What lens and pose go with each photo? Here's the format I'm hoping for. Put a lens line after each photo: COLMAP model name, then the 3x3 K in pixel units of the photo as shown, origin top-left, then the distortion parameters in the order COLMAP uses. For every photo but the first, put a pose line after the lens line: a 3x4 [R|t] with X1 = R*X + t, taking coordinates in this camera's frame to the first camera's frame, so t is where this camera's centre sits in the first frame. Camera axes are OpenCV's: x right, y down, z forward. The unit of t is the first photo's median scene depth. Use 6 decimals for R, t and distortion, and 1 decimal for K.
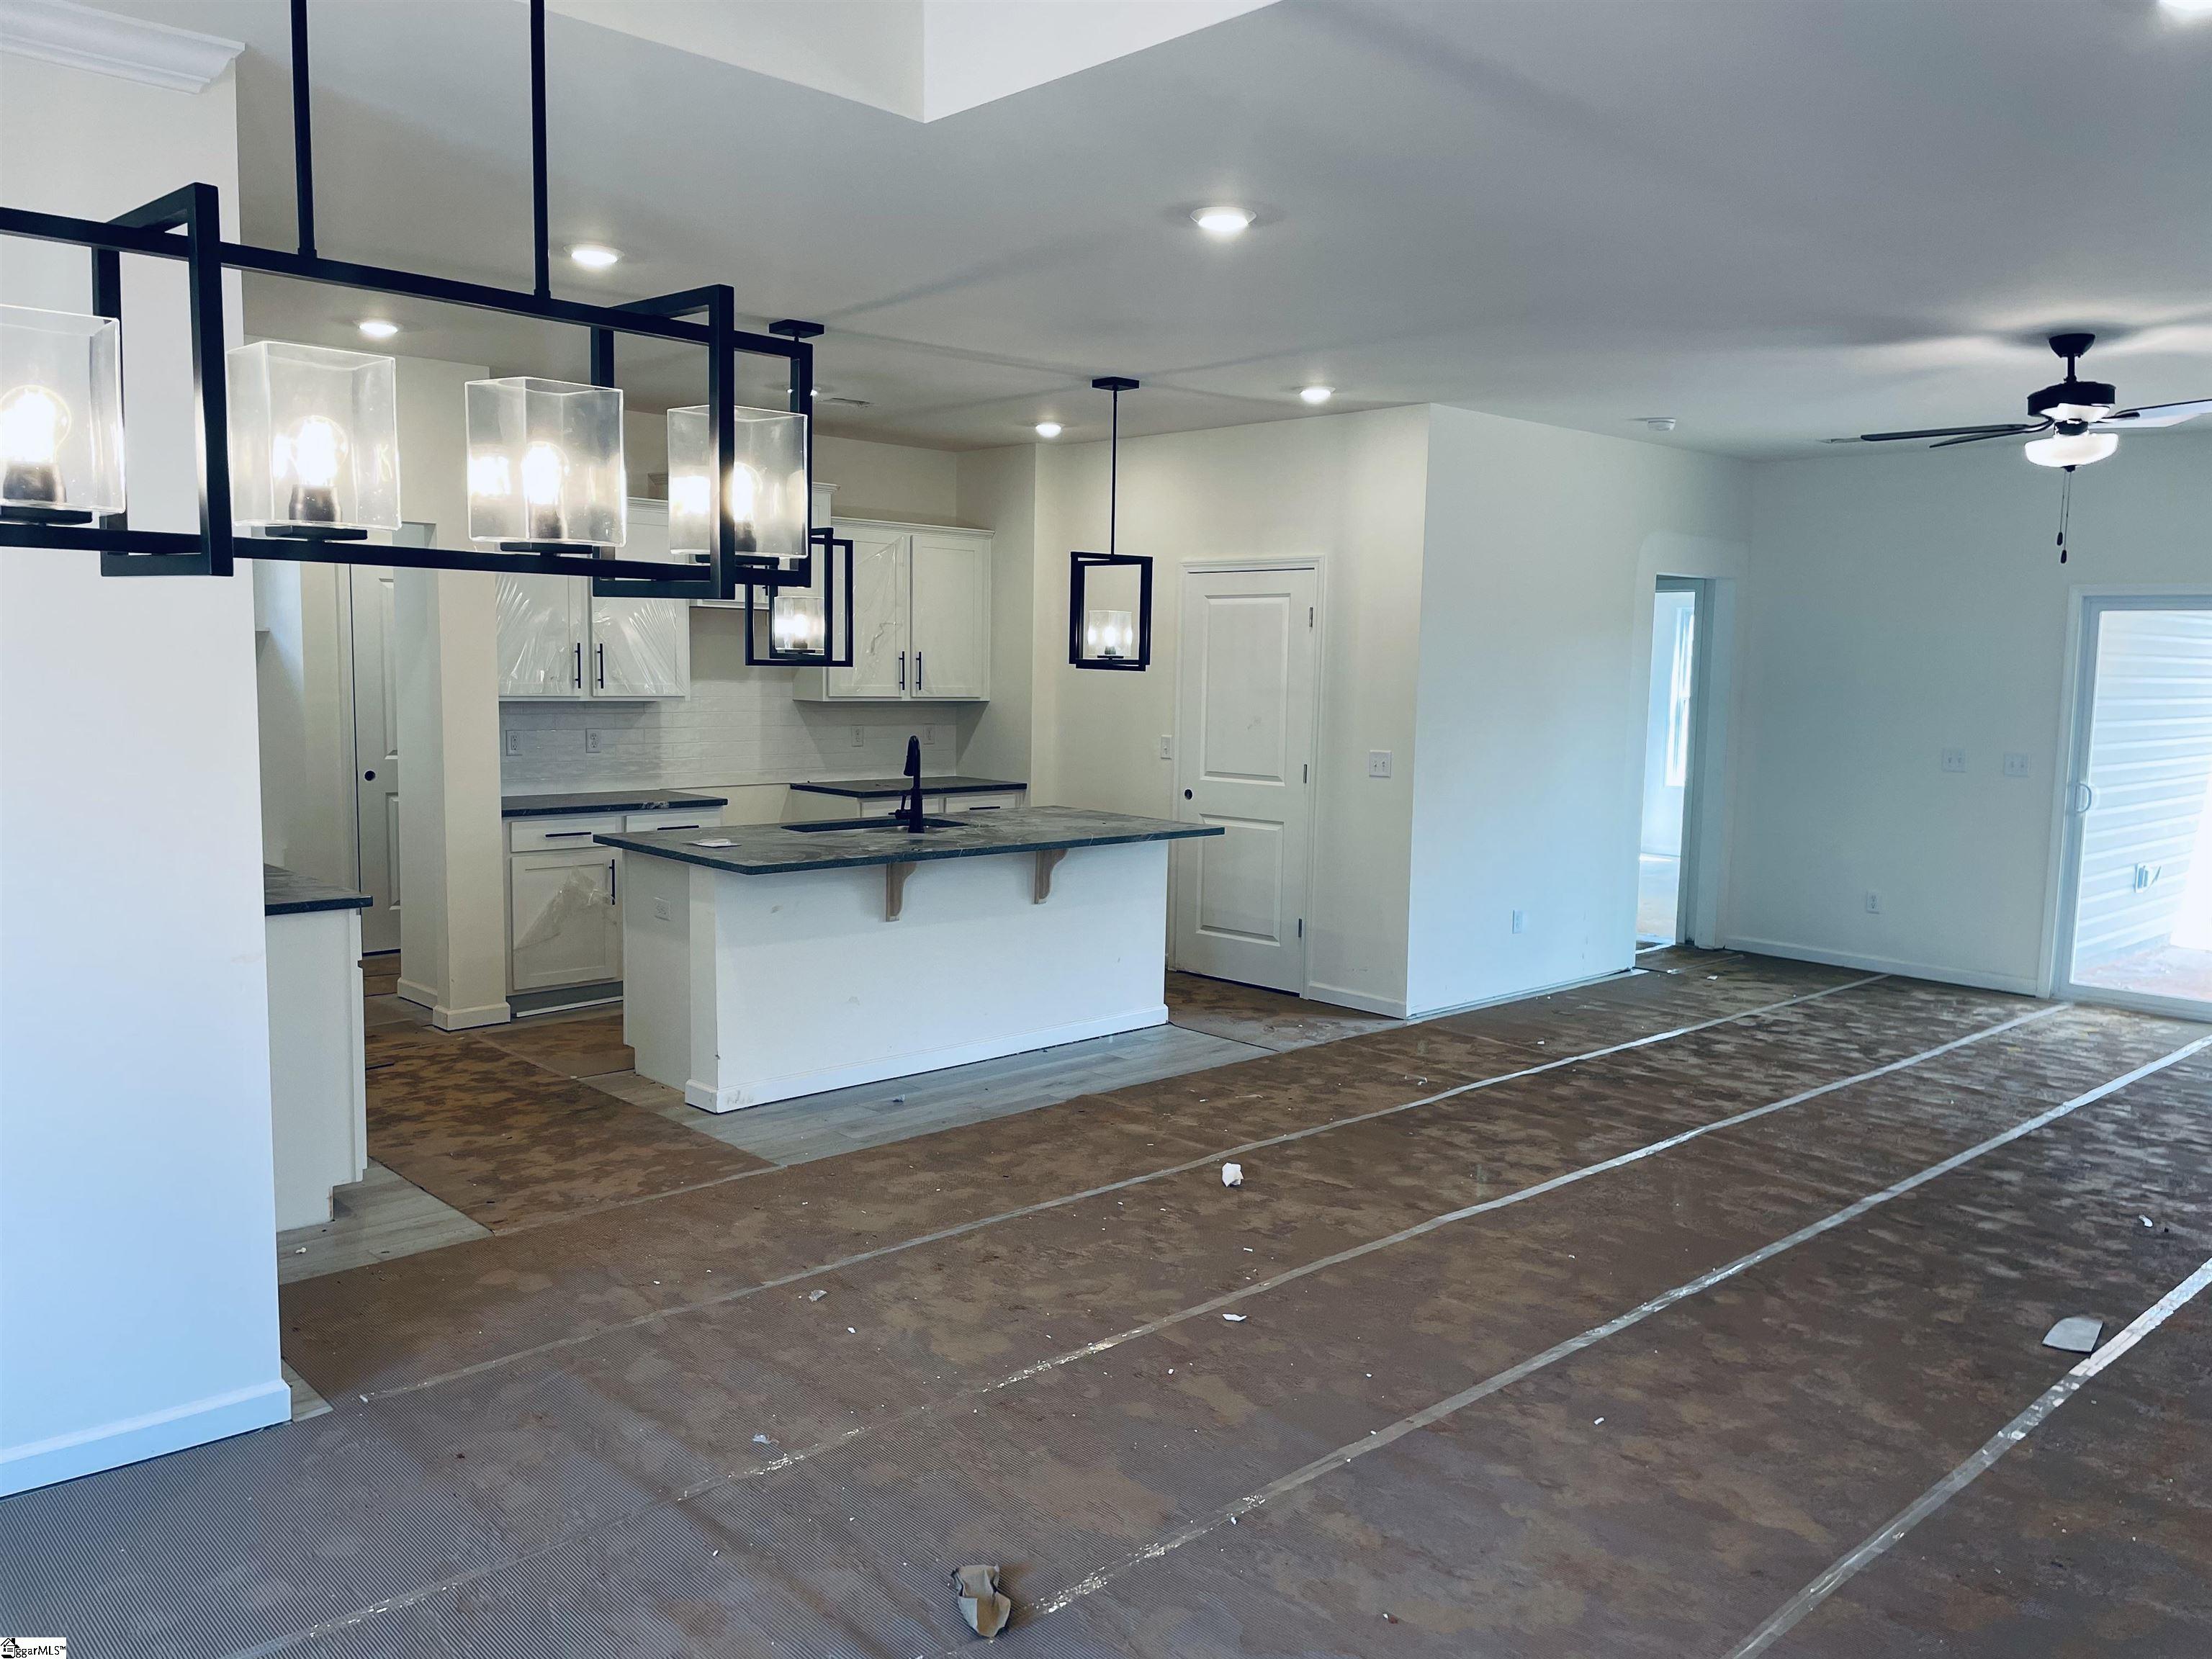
lens RADIAL K [[1720.9, 0, 1106.0], [0, 1720.9, 829.5], [0, 0, 1]] dist [0.032222, -0.007364]
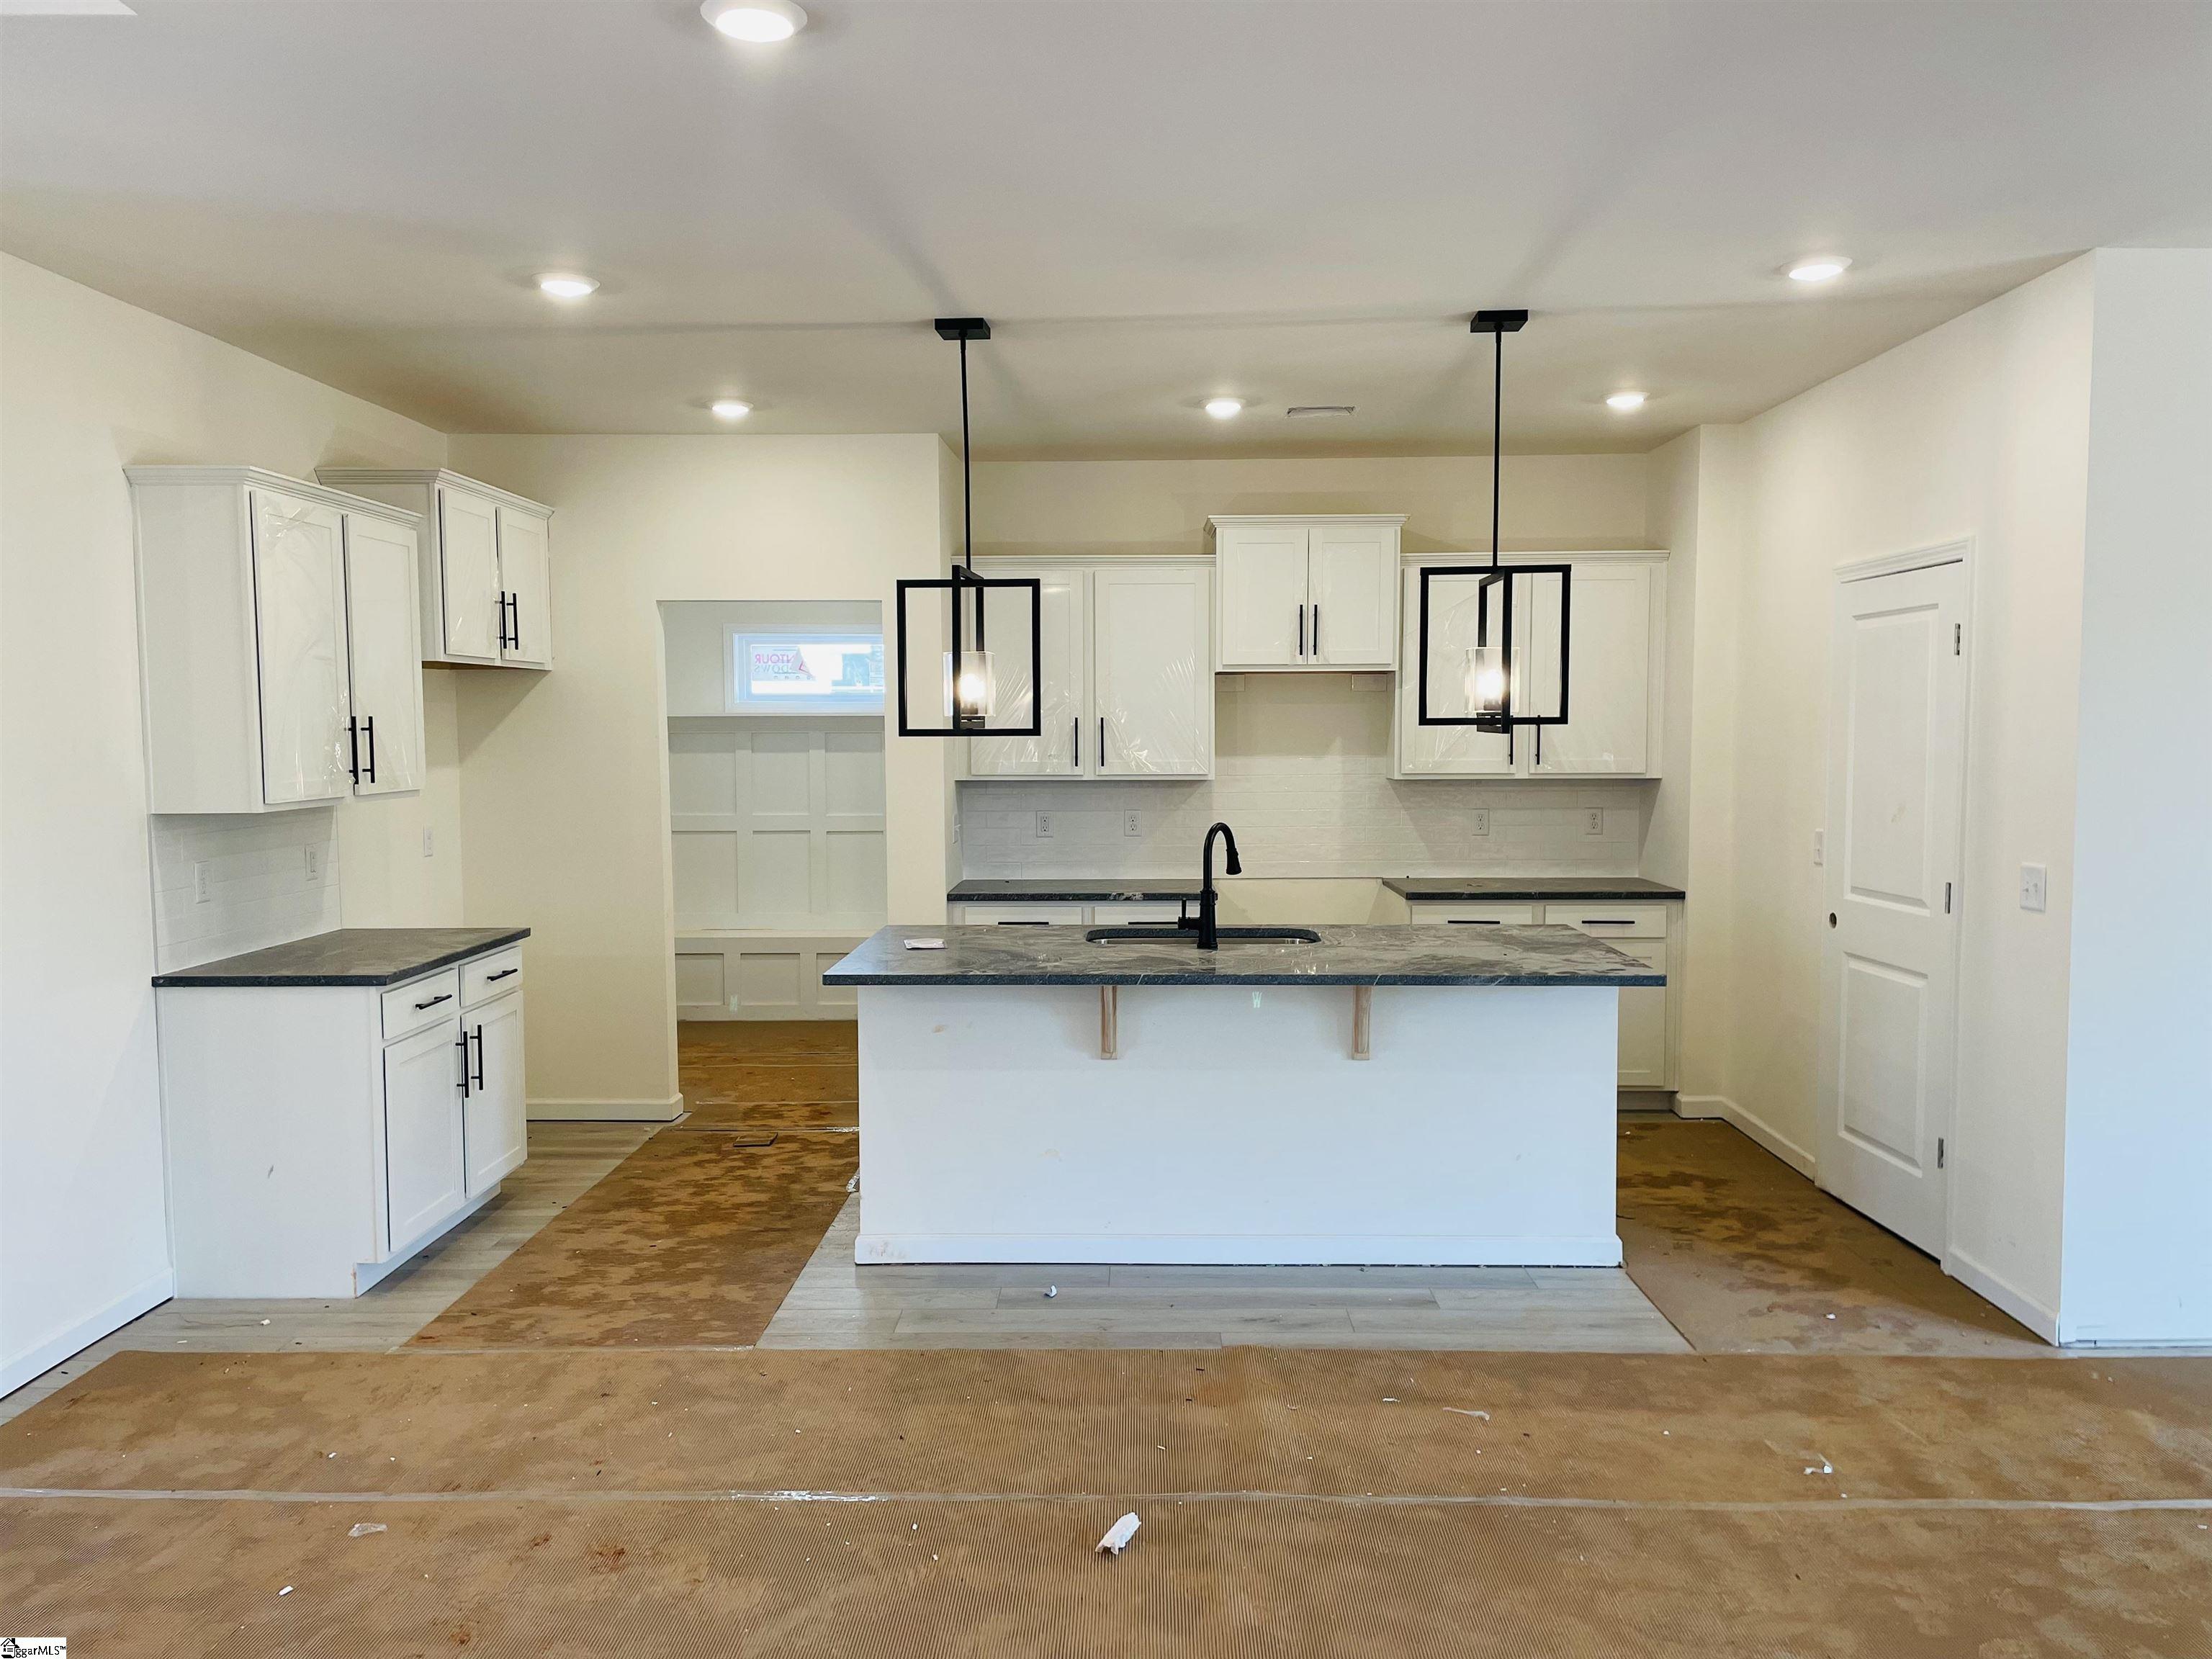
lens RADIAL K [[1684.7, 0, 1046.9], [0, 1684.7, 817.9], [0, 0, 1]] dist [0.114338, -0.179444]
pose [[0.693541, 0.015126, -0.720258, 0.413856], [-0.051624, 0.998253, -0.028744, -0.033533], [0.718565, 0.057118, 0.693111, 0.446225]]
